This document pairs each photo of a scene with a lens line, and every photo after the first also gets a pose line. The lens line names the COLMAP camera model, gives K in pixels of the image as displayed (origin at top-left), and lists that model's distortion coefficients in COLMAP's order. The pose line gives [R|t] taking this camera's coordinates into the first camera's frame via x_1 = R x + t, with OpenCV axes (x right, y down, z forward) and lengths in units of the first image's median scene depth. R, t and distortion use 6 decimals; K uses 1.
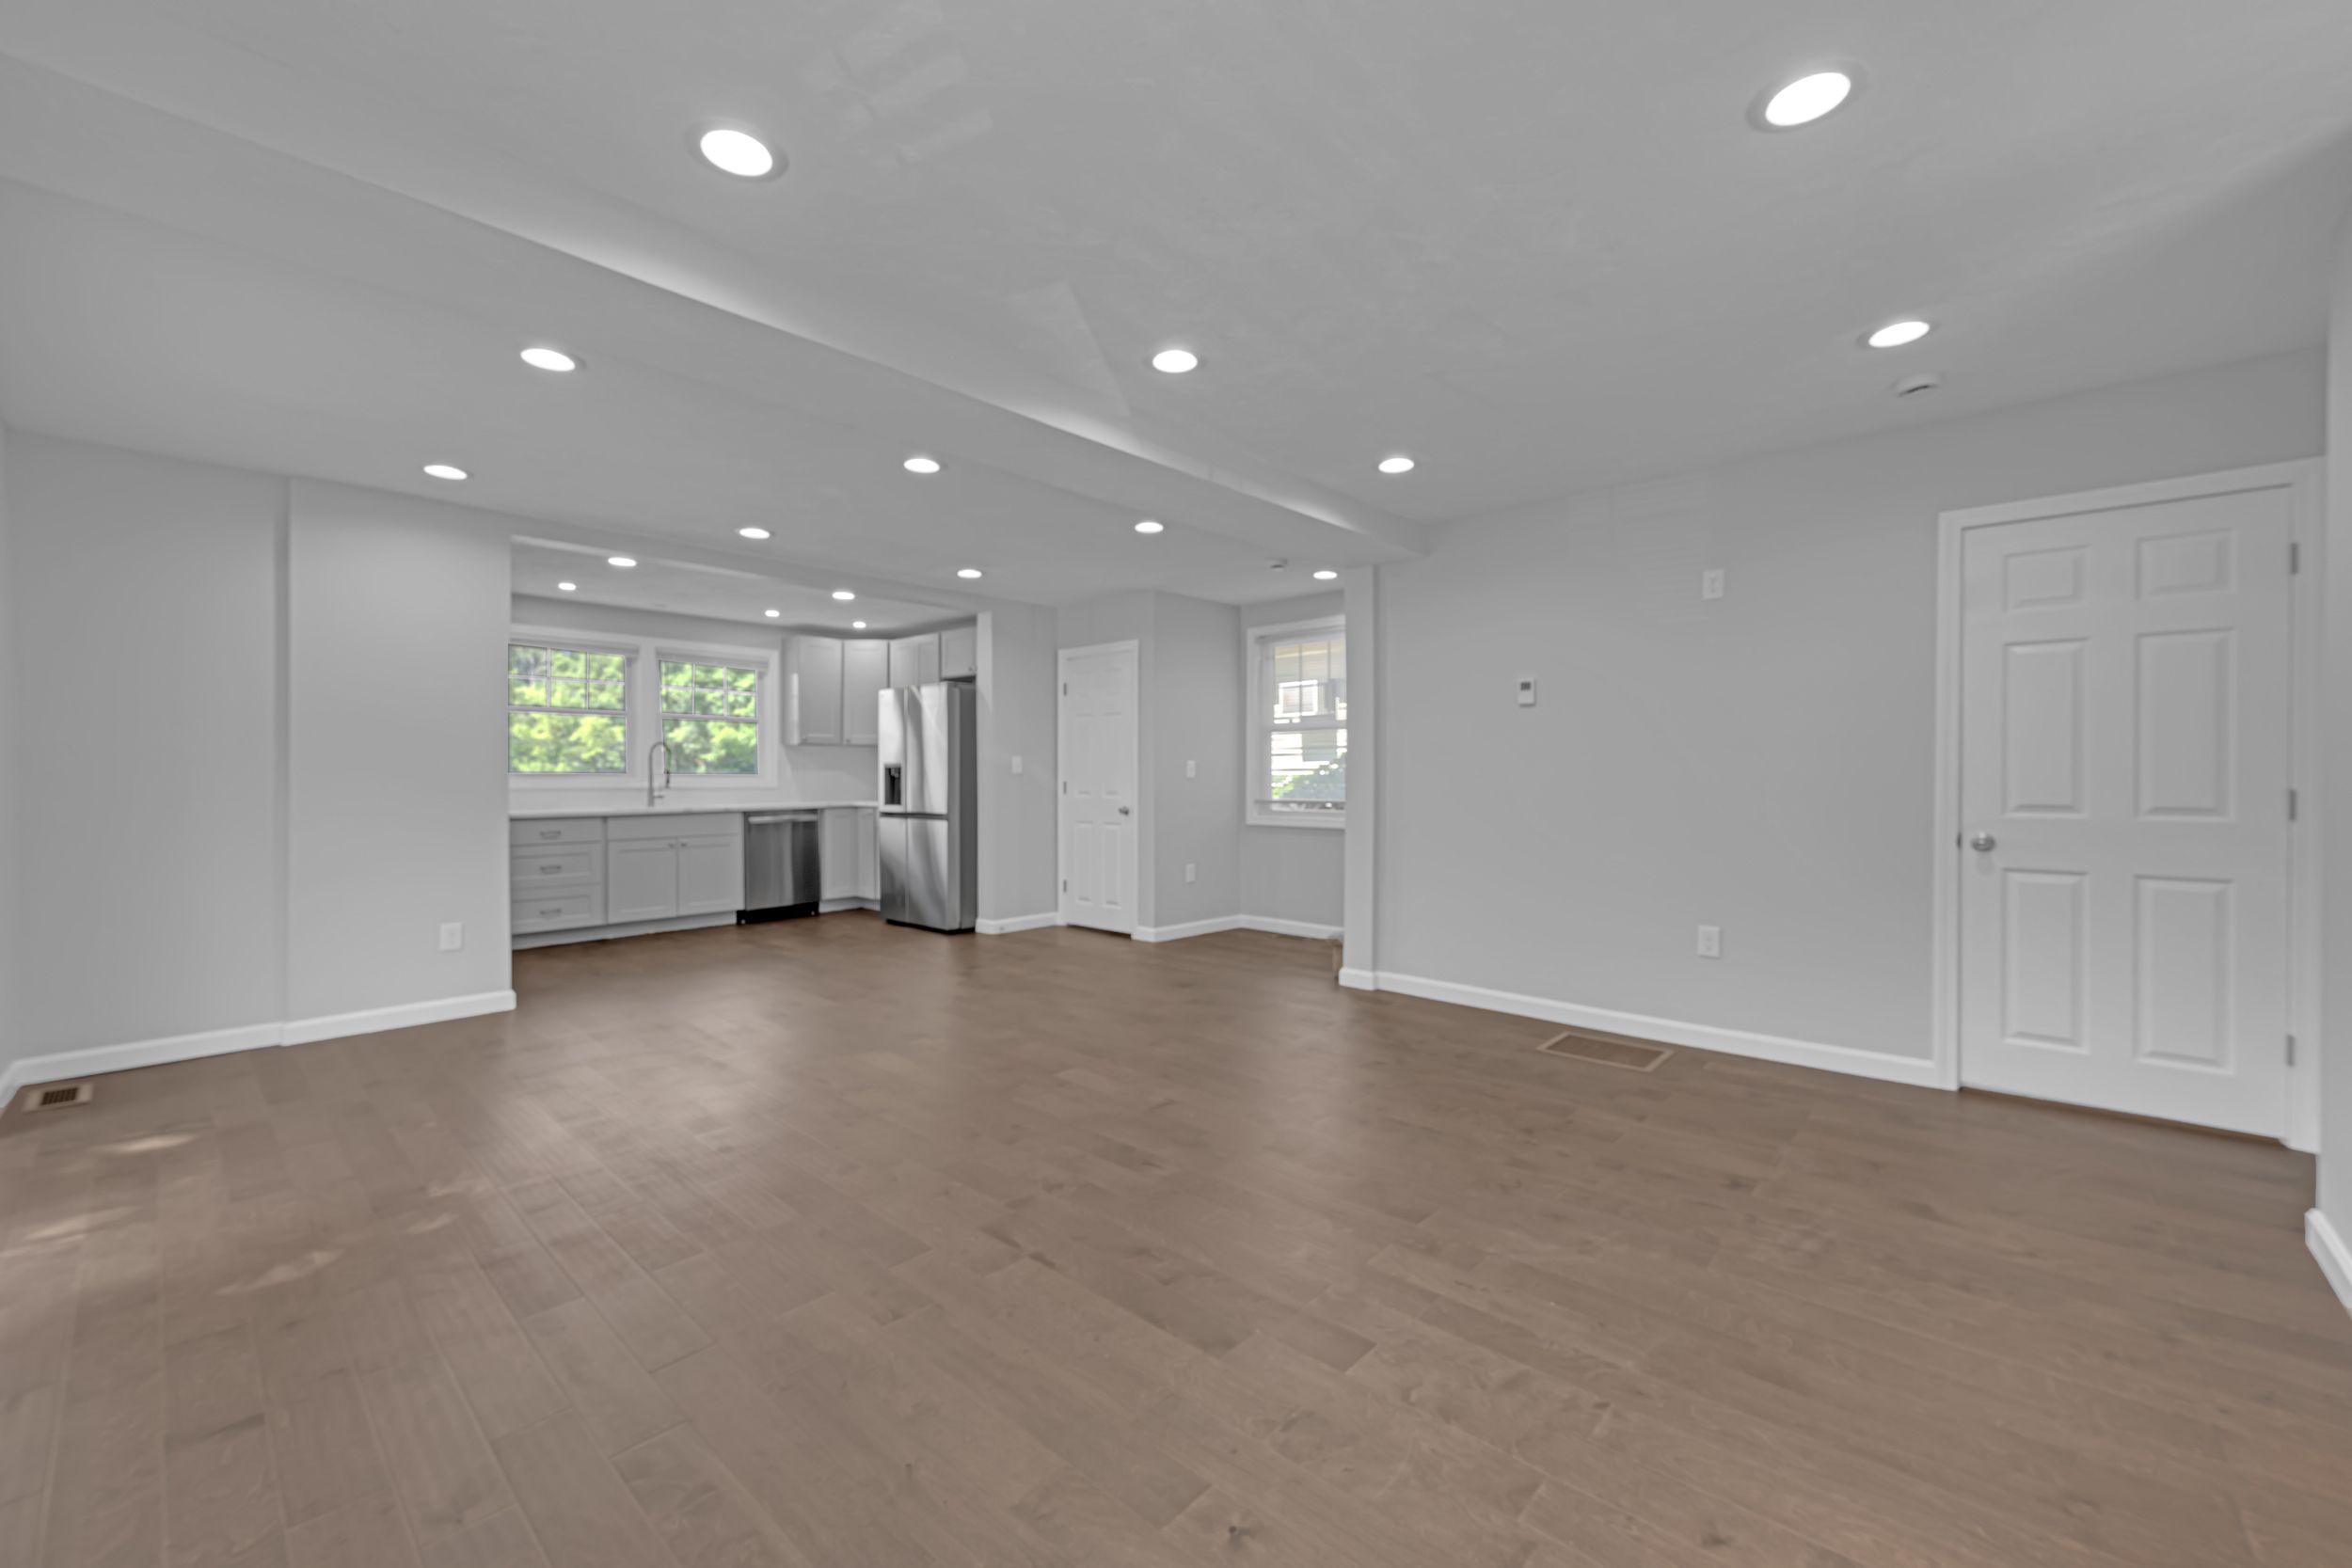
lens RADIAL K [[949.9, 0, 1206.3], [0, 949.9, 767.6], [0, 0, 1]] dist [-0.001150, 0.001687]
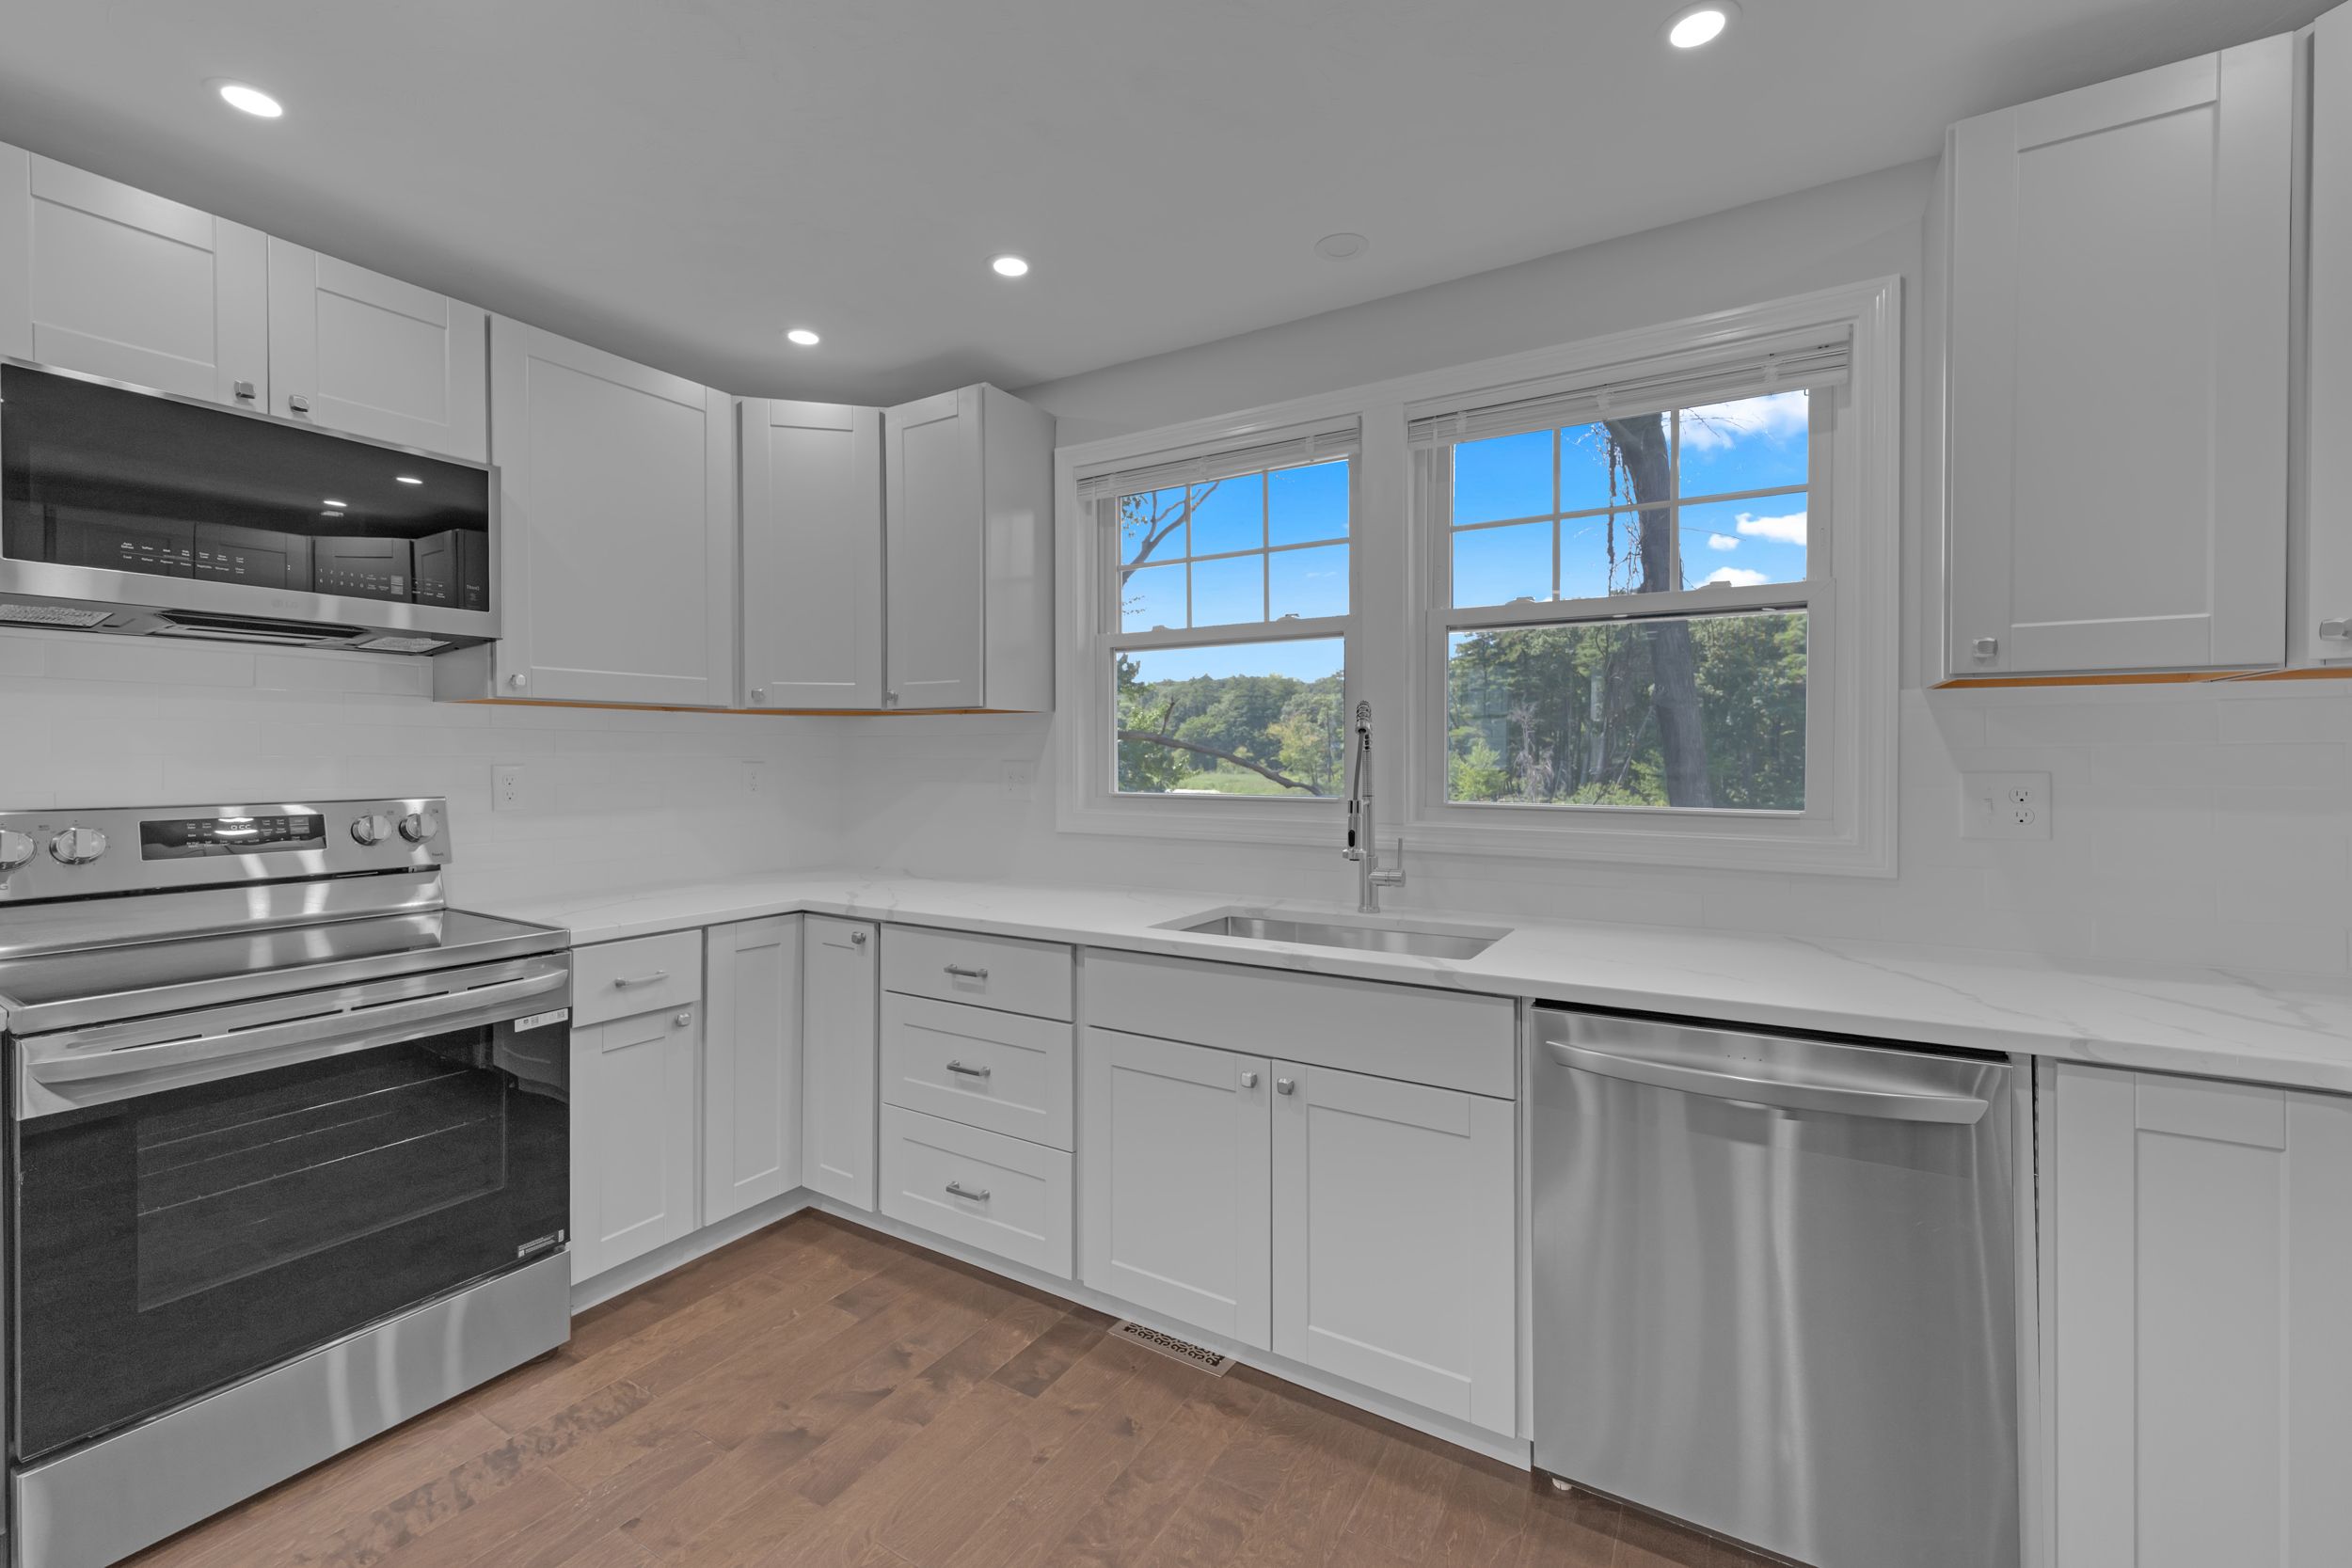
lens RADIAL K [[949.9, 0, 1156.8], [0, 949.9, 760.7], [0, 0, 1]] dist [-0.001150, 0.001687]
pose [[0.172951, 0.005417, -0.984915, -0.203597], [0.008339, 0.999941, 0.006964, -0.007680], [0.984895, -0.009418, 0.172896, 0.623900]]
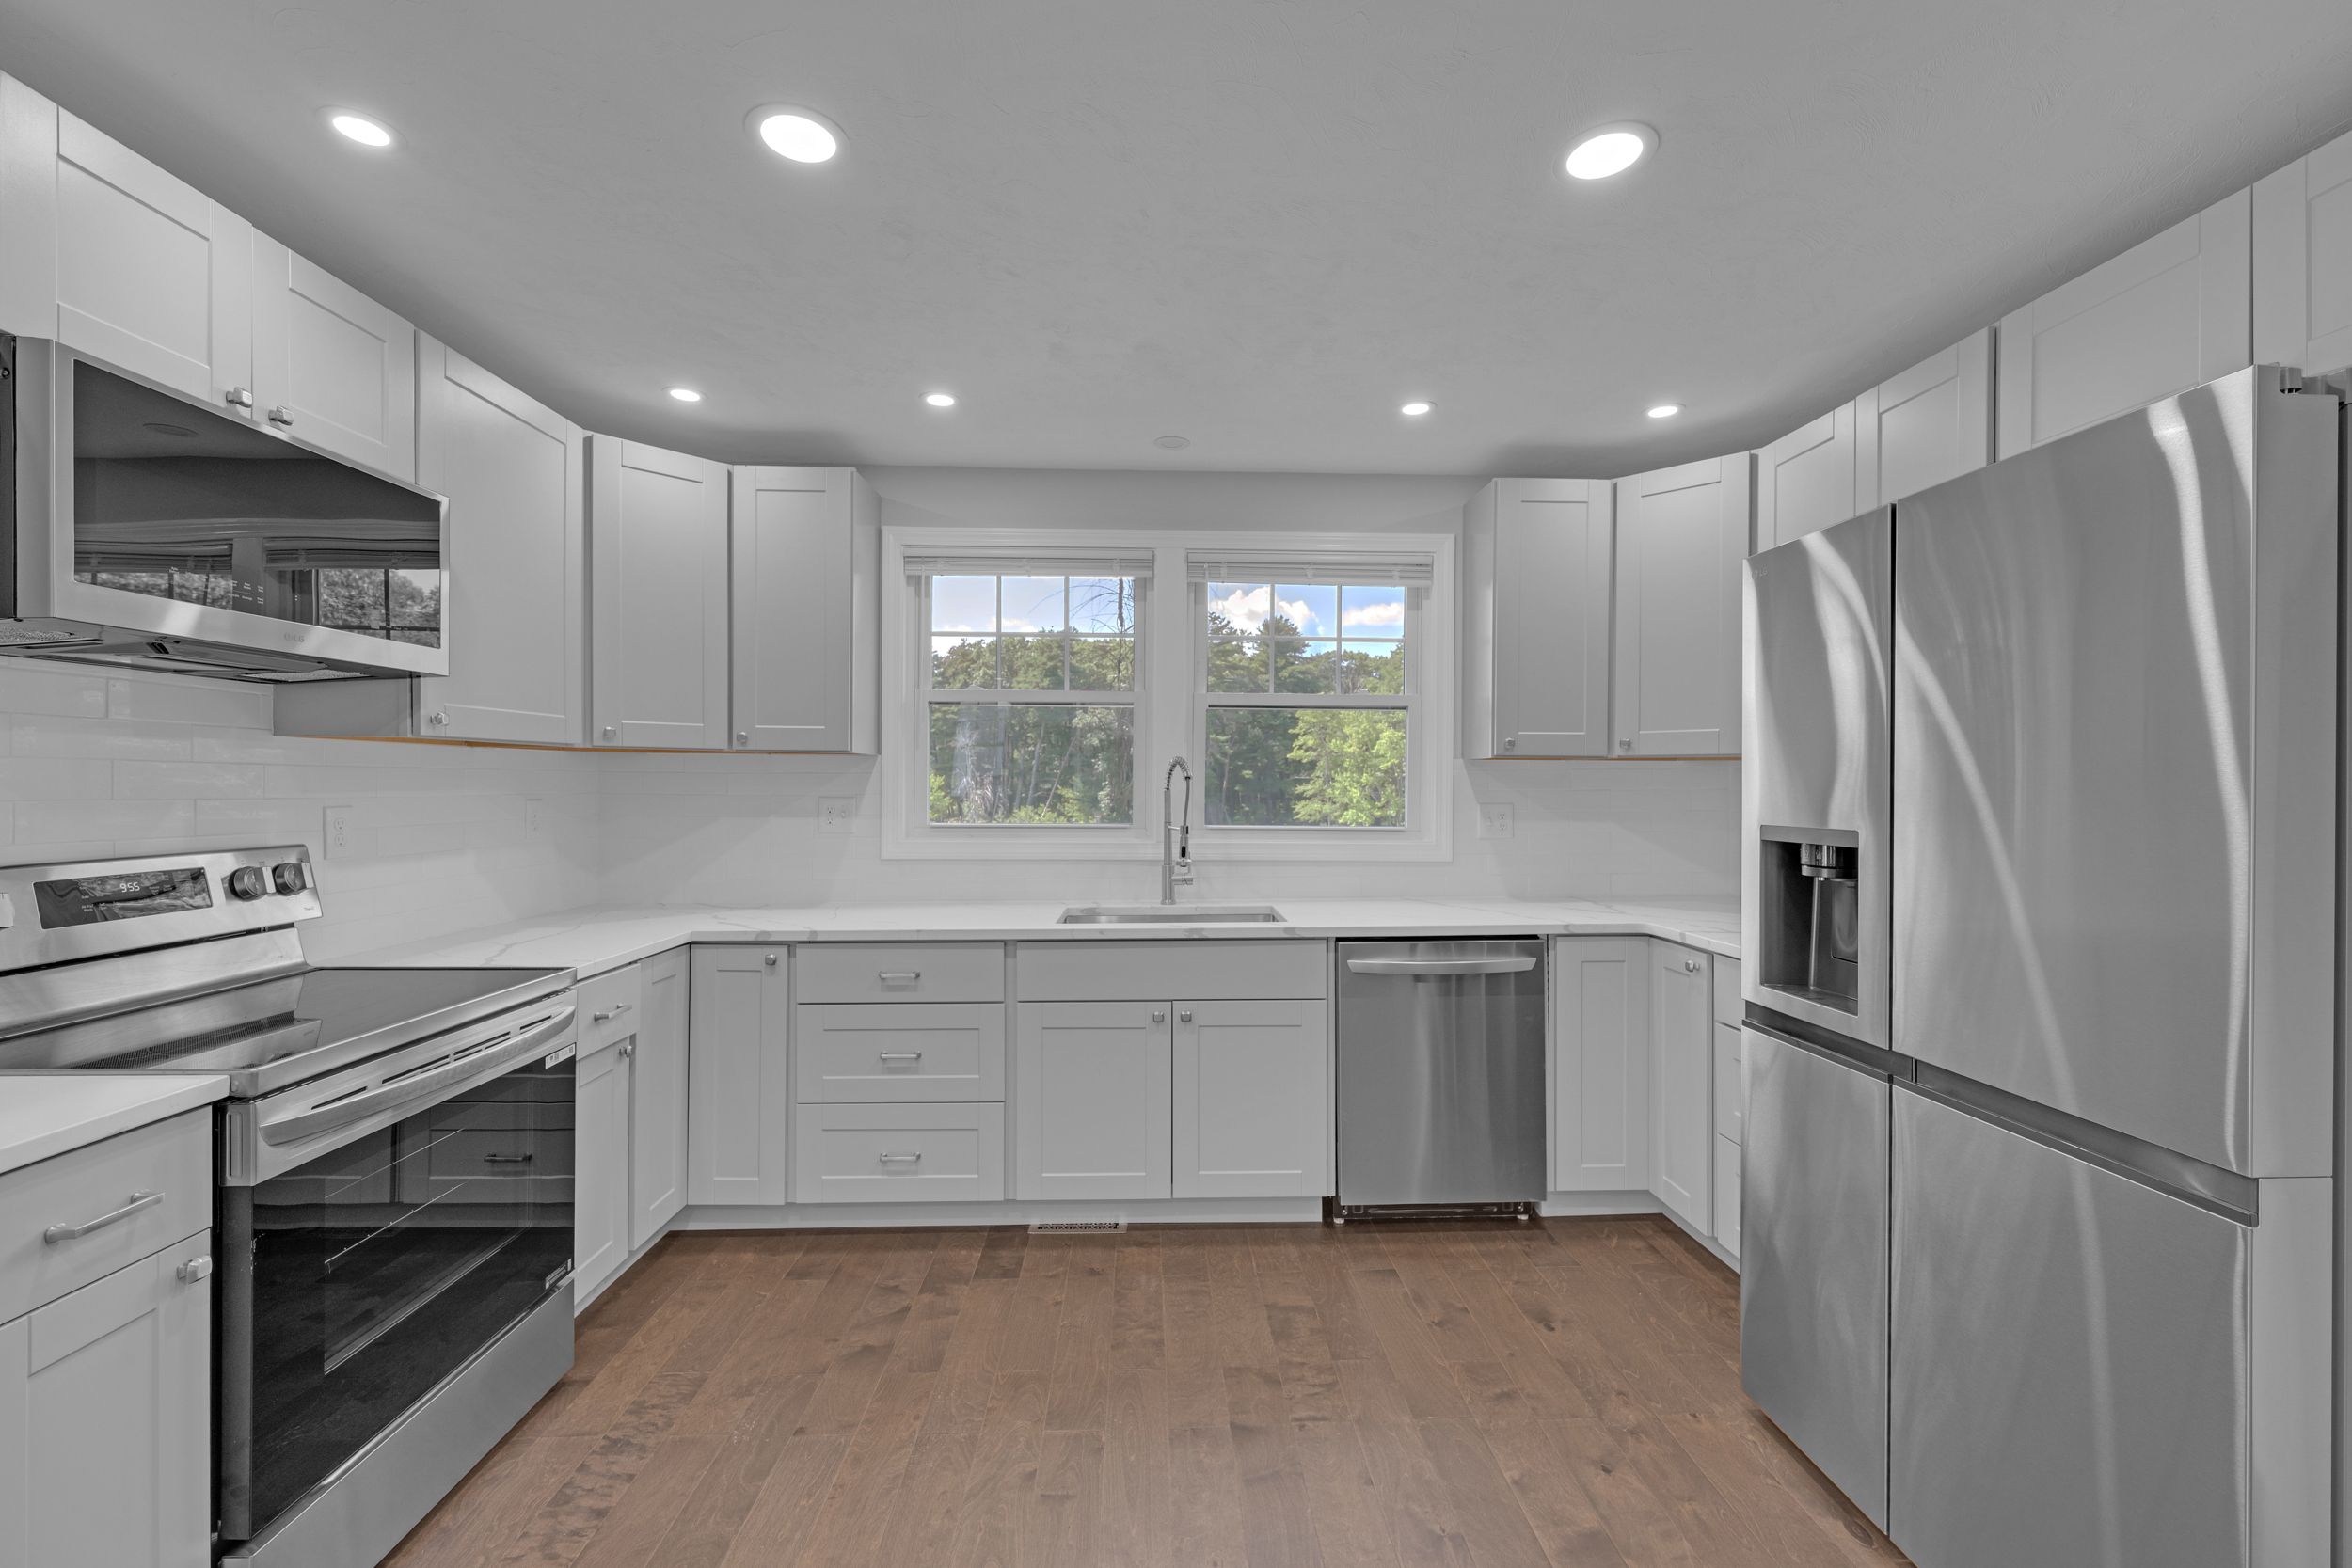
lens RADIAL K [[949.9, 0, 1170.2], [0, 949.9, 785.2], [0, 0, 1]] dist [-0.001150, 0.001687]
pose [[0.689255, 0.006479, -0.724490, -0.183821], [0.000787, 0.999953, 0.009691, -0.013094], [0.724518, -0.007249, 0.689218, 0.491626]]
